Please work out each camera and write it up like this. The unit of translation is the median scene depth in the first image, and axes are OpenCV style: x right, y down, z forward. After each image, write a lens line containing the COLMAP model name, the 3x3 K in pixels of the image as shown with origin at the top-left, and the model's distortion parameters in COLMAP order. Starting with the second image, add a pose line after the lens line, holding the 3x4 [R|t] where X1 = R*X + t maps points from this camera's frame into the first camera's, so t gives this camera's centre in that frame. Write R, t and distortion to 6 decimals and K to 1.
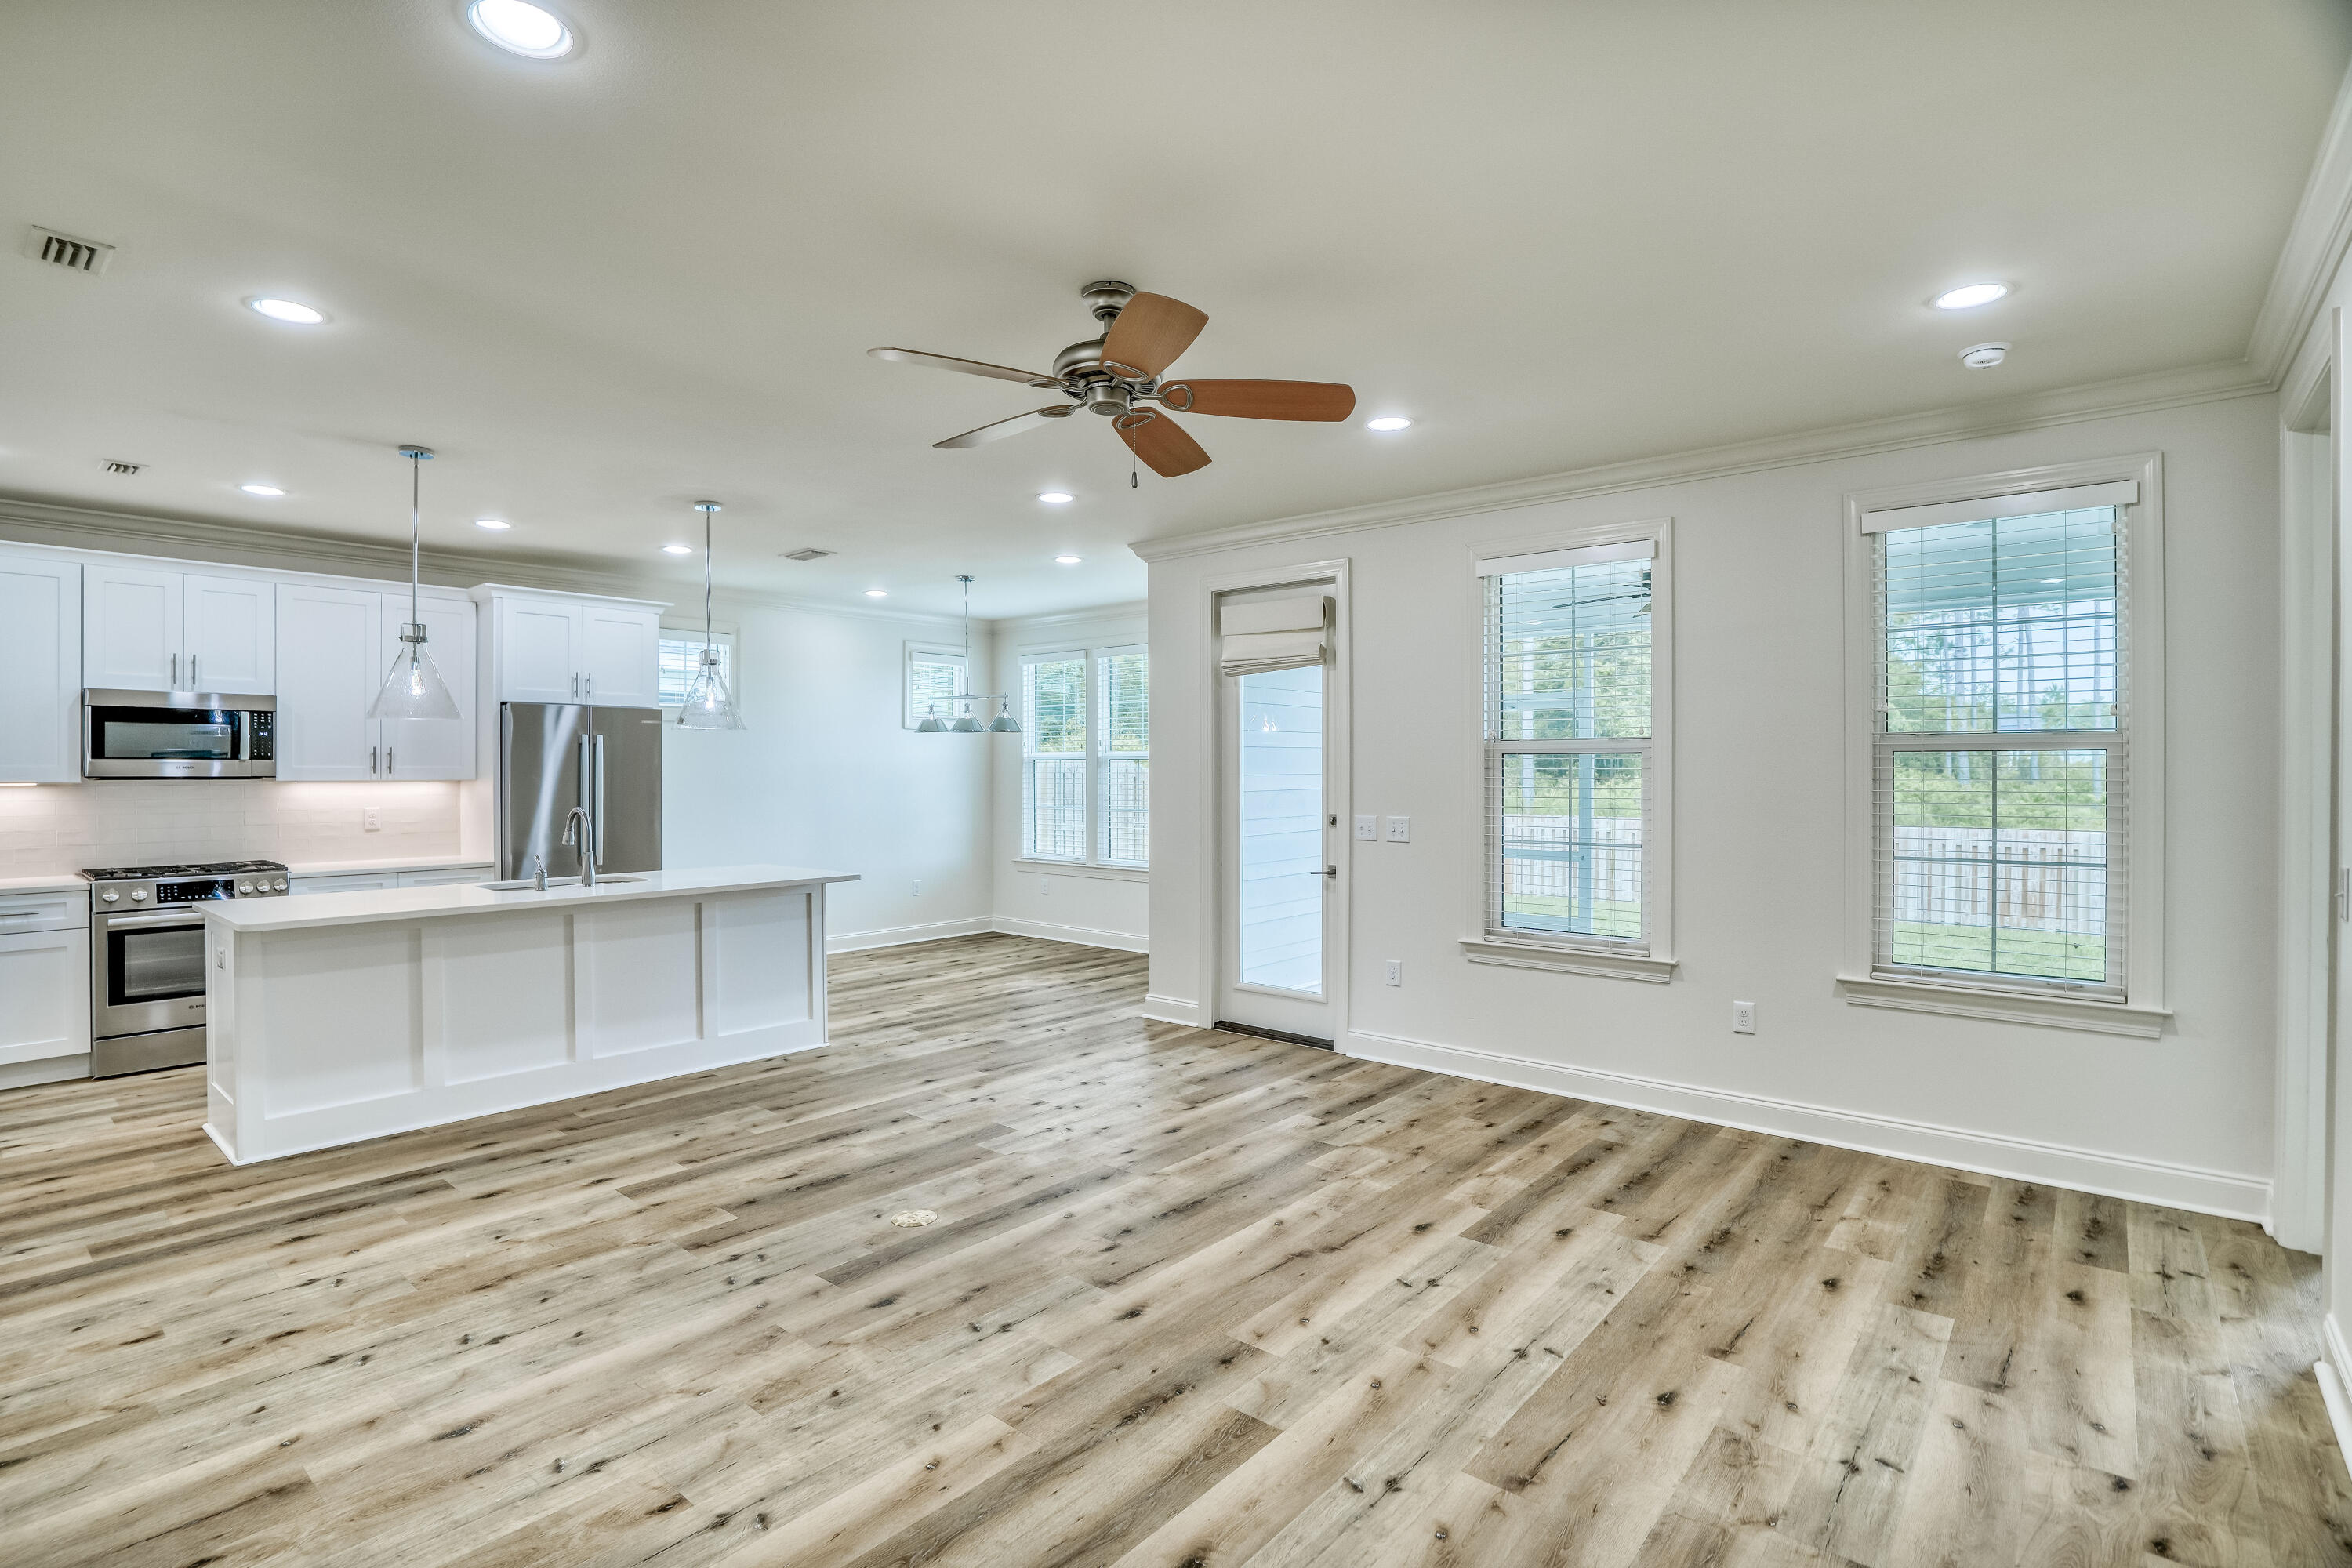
lens RADIAL K [[1106.2, 0, 1095.5], [0, 1106.2, 771.4], [0, 0, 1]] dist [-0.042724, 0.012545]
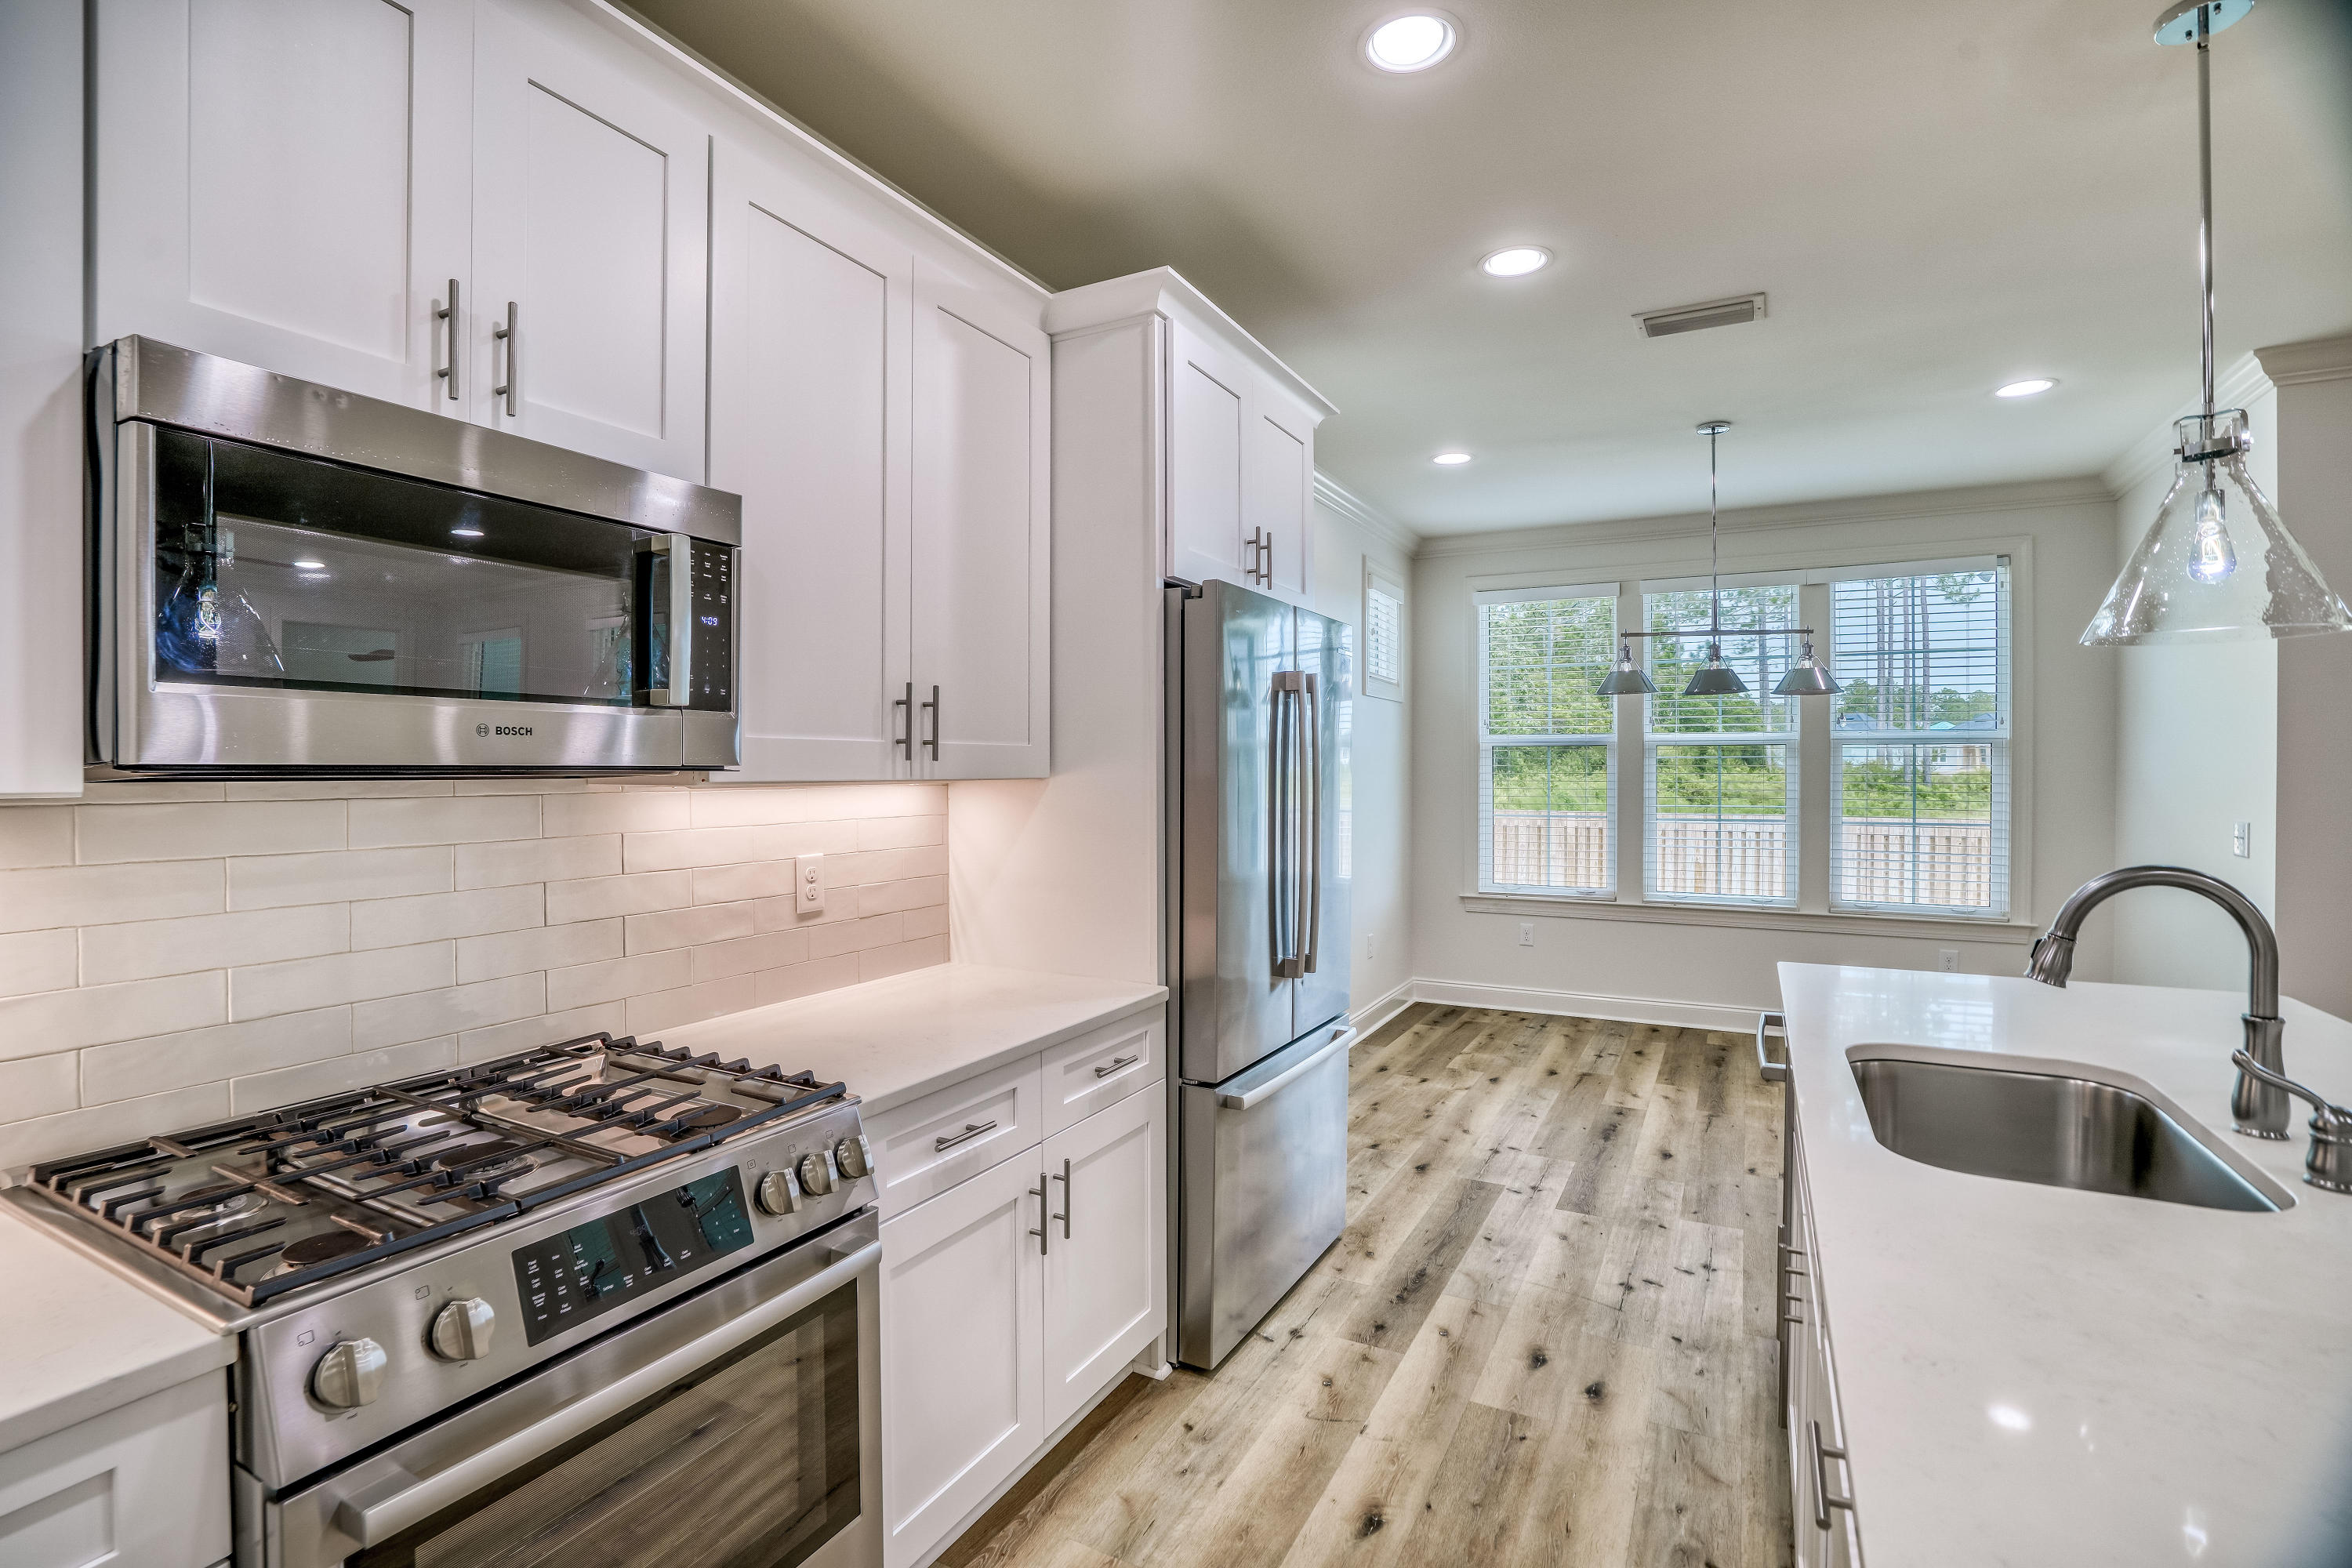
lens RADIAL K [[1106.2, 0, 1161.1], [0, 1106.2, 774.9], [0, 0, 1]] dist [-0.042724, 0.012545]
pose [[0.975132, -0.000412, 0.221625, -0.956844], [-0.002021, 0.999940, 0.010751, 0.004616], [-0.221617, -0.010931, 0.975073, 0.913478]]
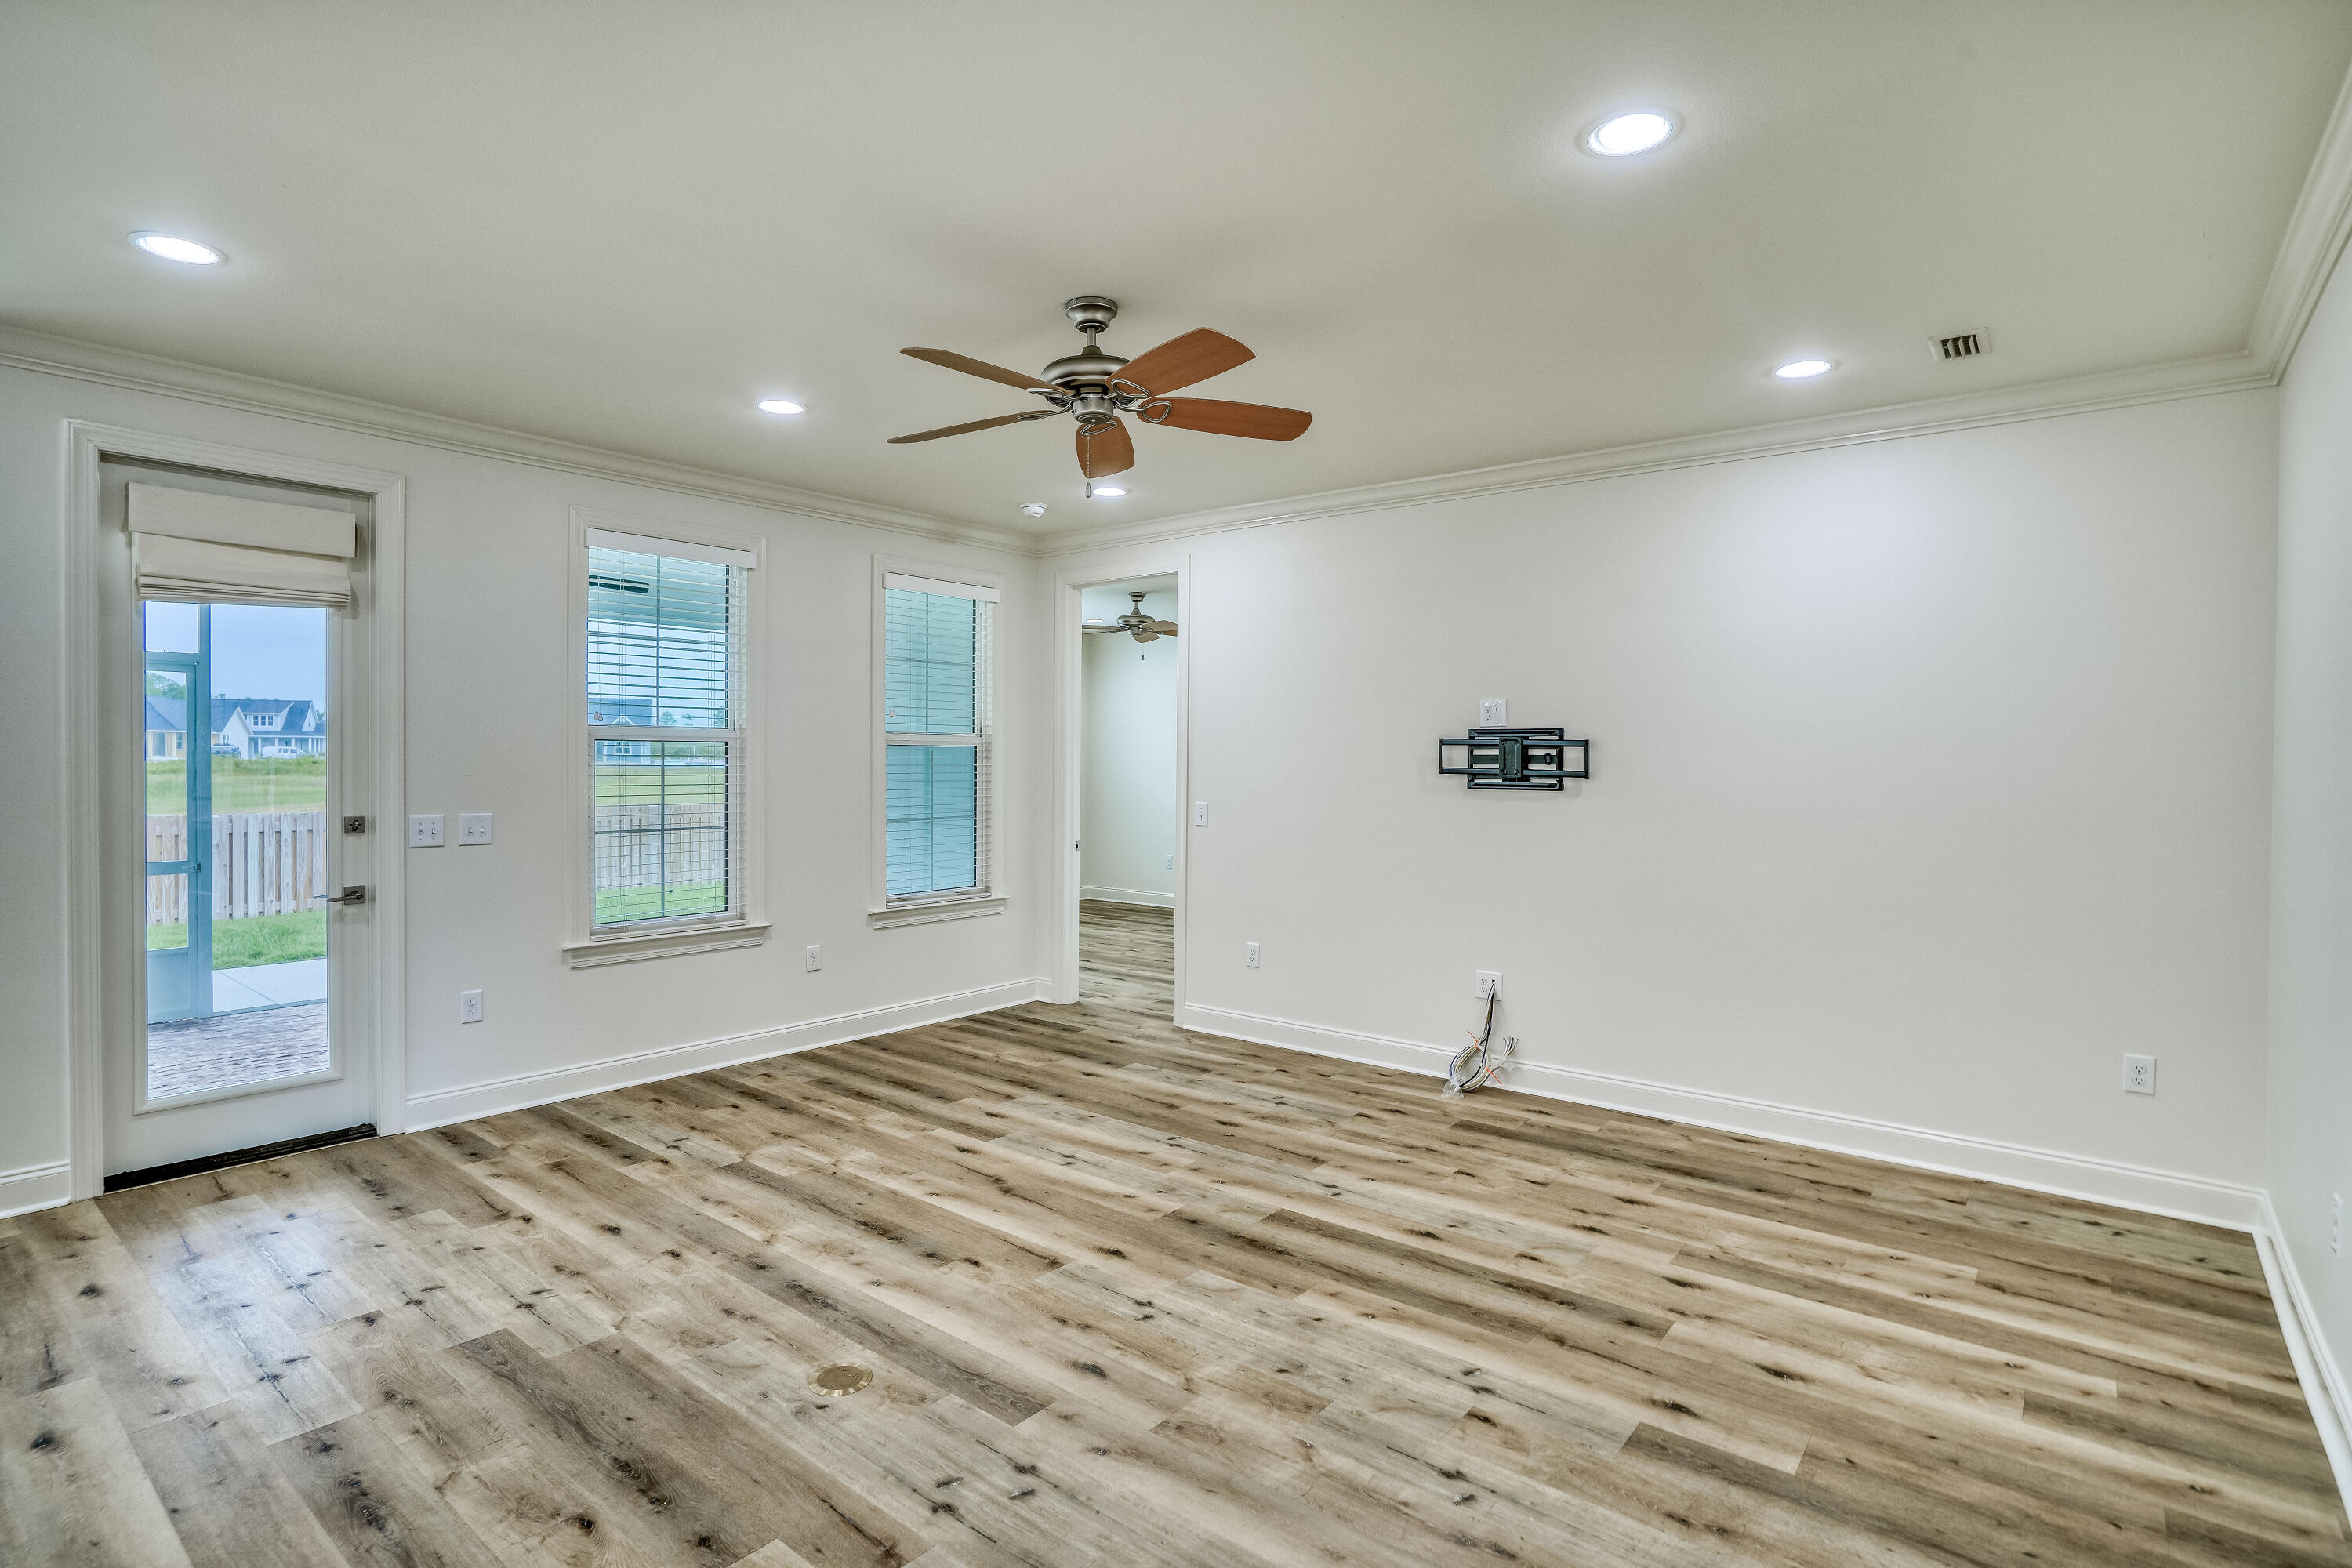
lens RADIAL K [[1164.9, 0, 1170.1], [0, 1164.9, 776.3], [0, 0, 1]] dist [-0.041774, 0.010502]
pose [[-0.050439, -0.012750, 0.998646, -0.759784], [-0.008750, 0.999886, 0.012324, -0.002345], [-0.998689, -0.008116, -0.050544, 0.673774]]
